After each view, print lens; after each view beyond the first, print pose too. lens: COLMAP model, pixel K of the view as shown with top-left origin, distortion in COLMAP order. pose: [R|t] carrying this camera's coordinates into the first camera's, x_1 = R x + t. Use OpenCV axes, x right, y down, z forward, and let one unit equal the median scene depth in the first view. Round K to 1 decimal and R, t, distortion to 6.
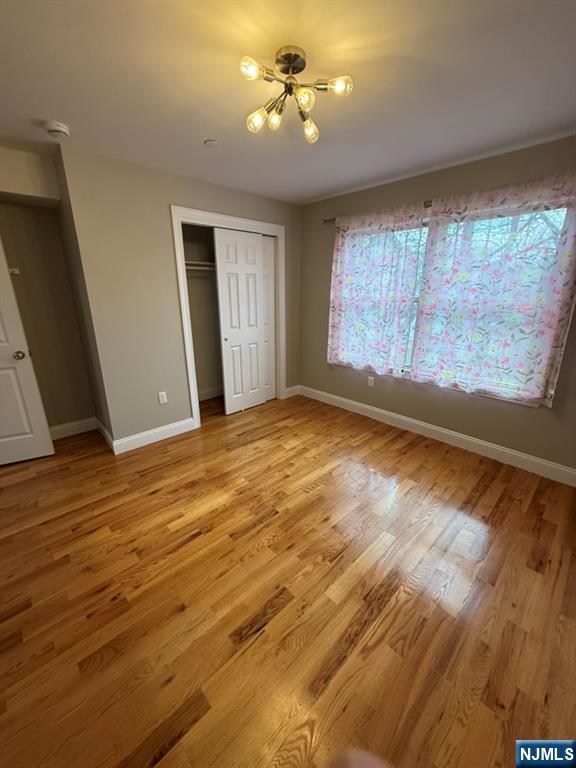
lens RADIAL K [[302.7, 0, 272.7], [0, 302.7, 375.2], [0, 0, 1]] dist [-0.003066, 0.000326]
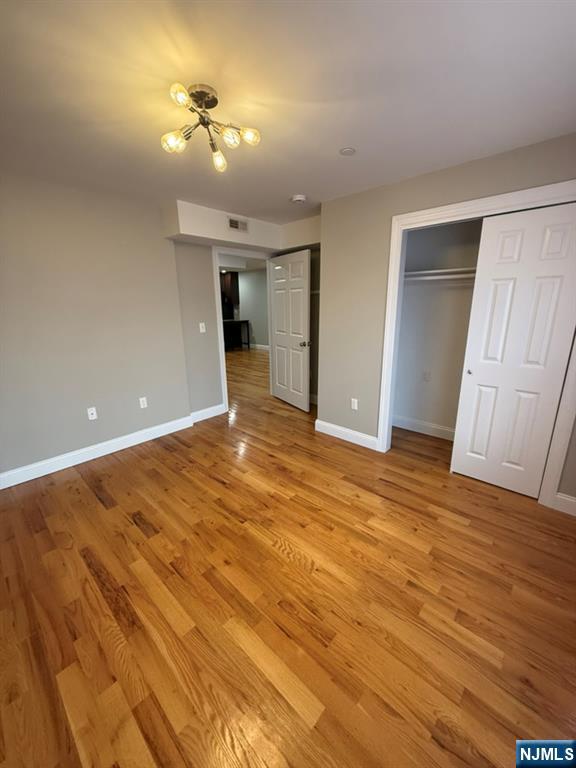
lens RADIAL K [[302.7, 0, 304.1], [0, 302.7, 376.7], [0, 0, 1]] dist [-0.003066, 0.000326]
pose [[0.120118, 0.237921, -0.963828, 0.755421], [-0.264614, 0.943408, 0.199902, -0.223925], [0.956844, 0.231030, 0.176277, 0.756522]]
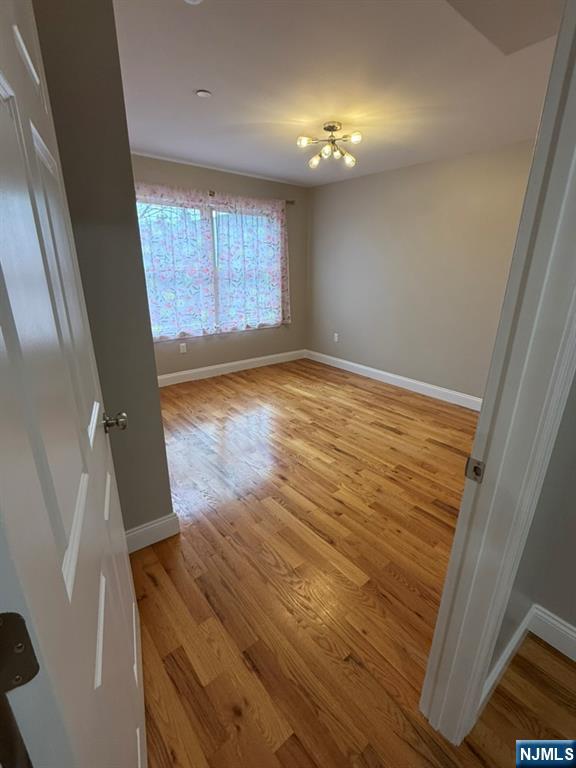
lens RADIAL K [[360.7, 0, 294.8], [0, 360.7, 376.7], [0, 0, 1]] dist [0.005826, -0.001815]
pose [[0.047483, -0.302346, 0.952015, -1.259384], [0.264772, 0.922807, 0.279864, -0.192374], [-0.963141, 0.238778, 0.123870, 0.691026]]
